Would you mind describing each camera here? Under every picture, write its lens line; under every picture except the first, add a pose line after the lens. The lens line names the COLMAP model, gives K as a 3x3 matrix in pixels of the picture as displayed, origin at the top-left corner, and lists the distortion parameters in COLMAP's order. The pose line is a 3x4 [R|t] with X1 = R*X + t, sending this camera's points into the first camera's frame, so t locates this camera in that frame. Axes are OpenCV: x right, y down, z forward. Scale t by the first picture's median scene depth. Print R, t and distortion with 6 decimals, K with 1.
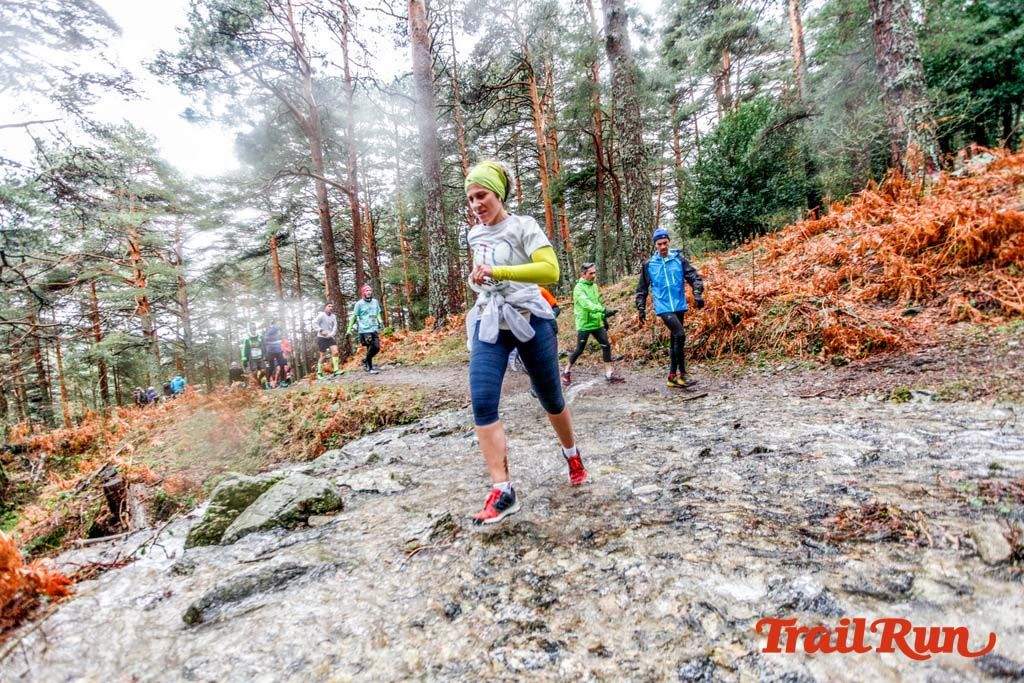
lens RADIAL K [[493.0, 0, 499.8], [0, 493.0, 345.6], [0, 0, 1]] dist [-0.037741, 0.026875]
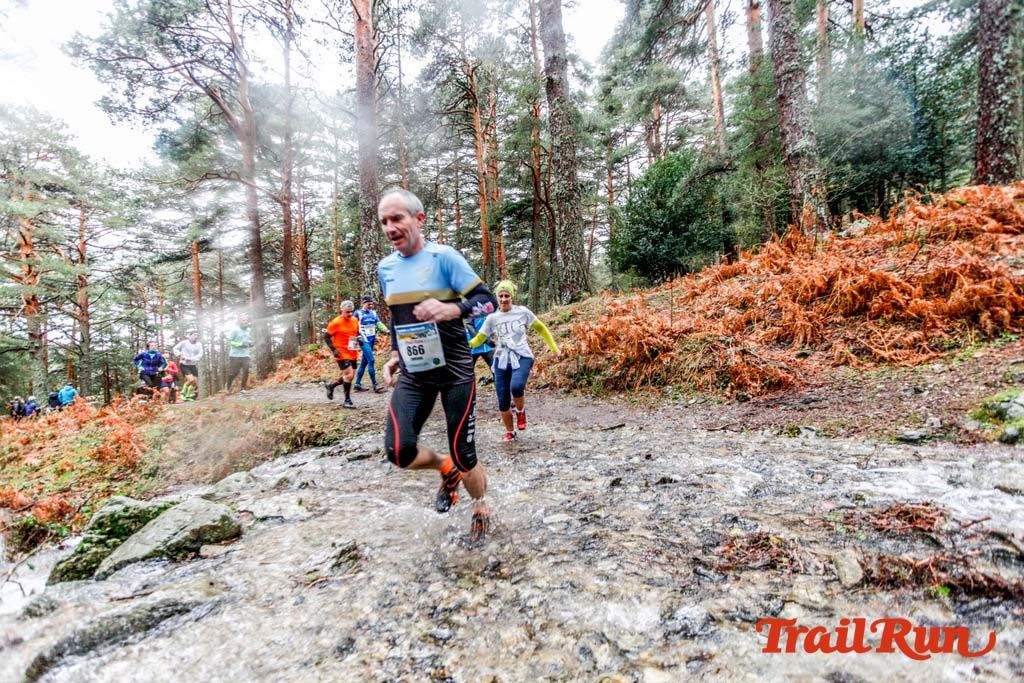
lens RADIAL K [[493.0, 0, 500.4], [0, 493.0, 345.3], [0, 0, 1]] dist [-0.037741, 0.026875]
pose [[0.989636, 0.049950, 0.134631, 0.008422], [-0.043510, 0.997783, -0.050361, -0.002455], [-0.136848, 0.043981, 0.989615, -0.001974]]
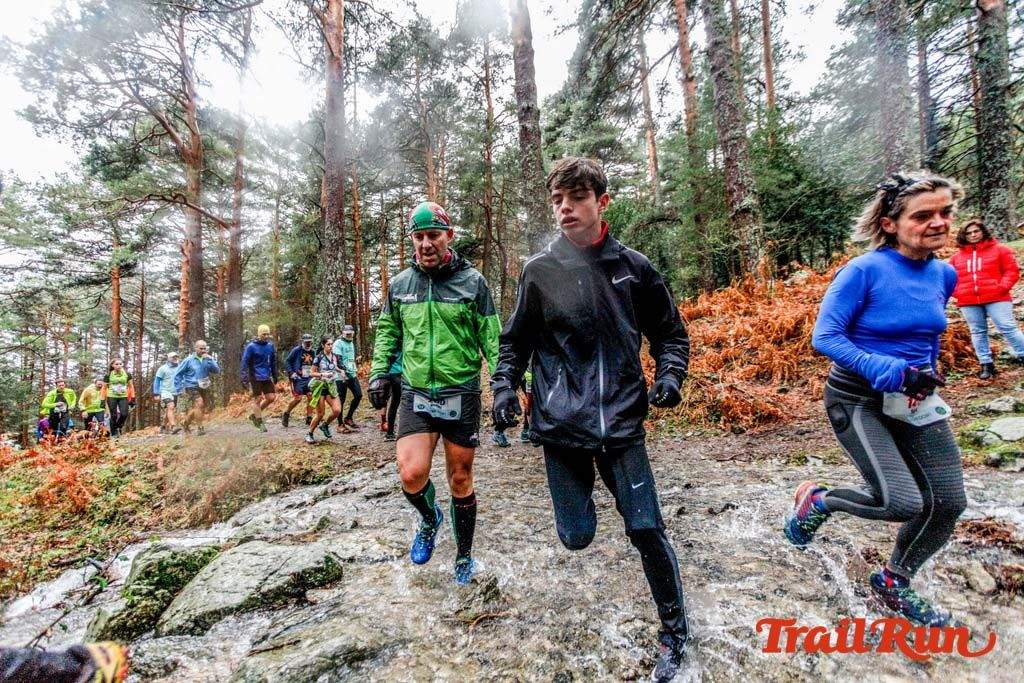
lens RADIAL K [[493.0, 0, 495.7], [0, 493.0, 343.0], [0, 0, 1]] dist [-0.037741, 0.026875]
pose [[0.961355, 0.079029, 0.263726, -0.102507], [-0.044766, 0.990038, -0.133495, 0.005558], [-0.271649, 0.116530, 0.955315, 0.011569]]
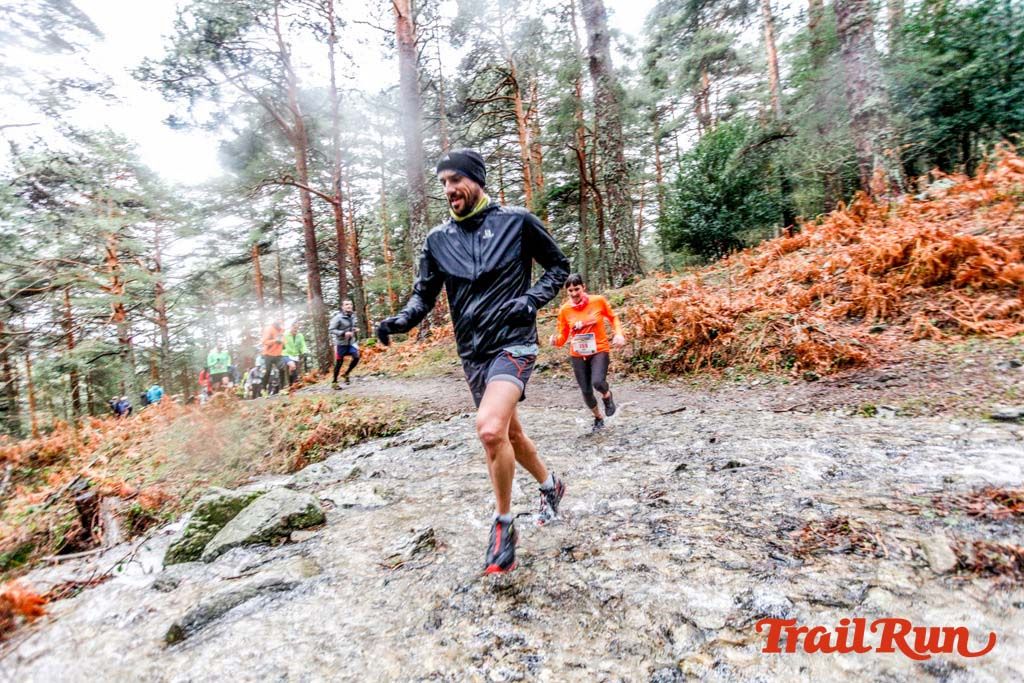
lens RADIAL K [[493.0, 0, 500.5], [0, 493.0, 344.4], [0, 0, 1]] dist [-0.037741, 0.026875]
pose [[0.999373, 0.007325, 0.034637, 0.000343], [-0.006550, 0.999727, -0.022428, -0.004911], [-0.034792, 0.022187, 0.999148, -0.008602]]
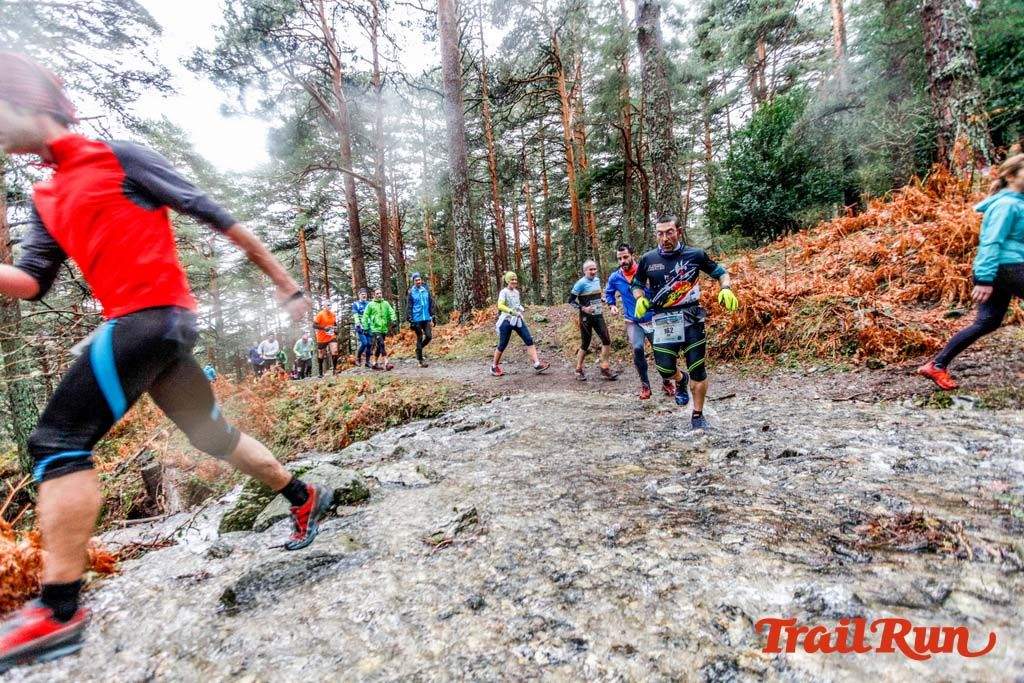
lens RADIAL K [[493.0, 0, 499.9], [0, 493.0, 346.0], [0, 0, 1]] dist [-0.037741, 0.026875]
pose [[0.998755, 0.017499, -0.046721, -0.002452], [-0.016953, 0.999784, 0.012042, -0.001540], [0.046922, -0.011235, 0.998835, -0.001944]]
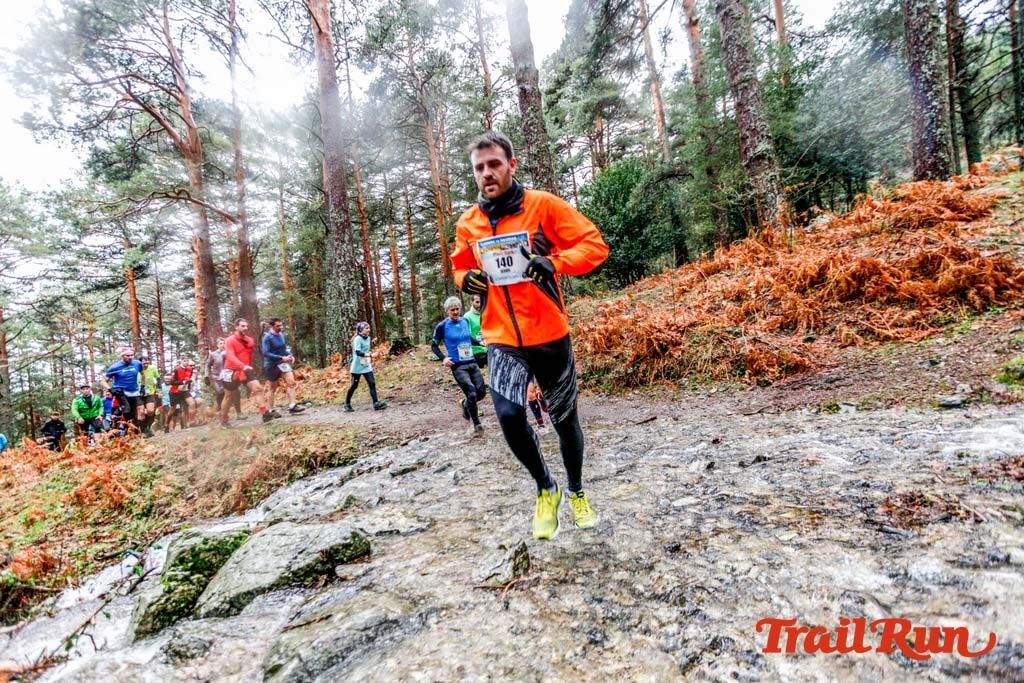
lens RADIAL K [[493.0, 0, 495.7], [0, 493.0, 346.8], [0, 0, 1]] dist [-0.037741, 0.026875]
pose [[0.972094, -0.006577, 0.234501, -0.097903], [0.024908, 0.996850, -0.075294, 0.011397], [-0.233267, 0.079033, 0.969196, 0.023161]]
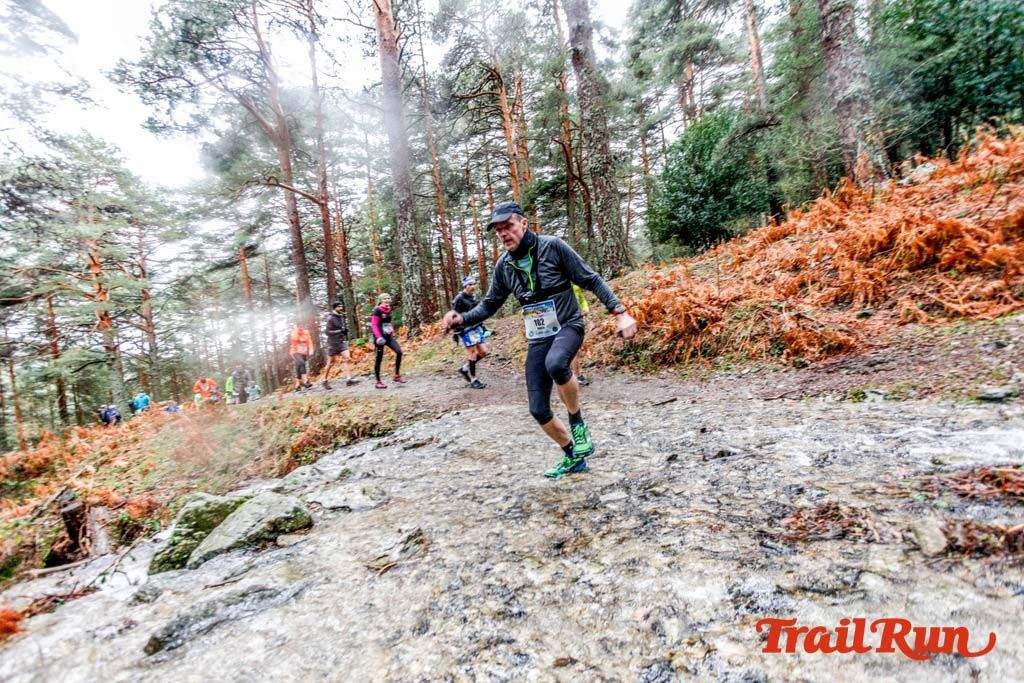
lens RADIAL K [[493.0, 0, 500.2], [0, 493.0, 344.9], [0, 0, 1]] dist [-0.037741, 0.026875]
pose [[0.998545, -0.021790, 0.049316, 0.005316], [0.022547, 0.999635, -0.014857, -0.003466], [-0.048975, 0.015947, 0.998673, -0.003578]]
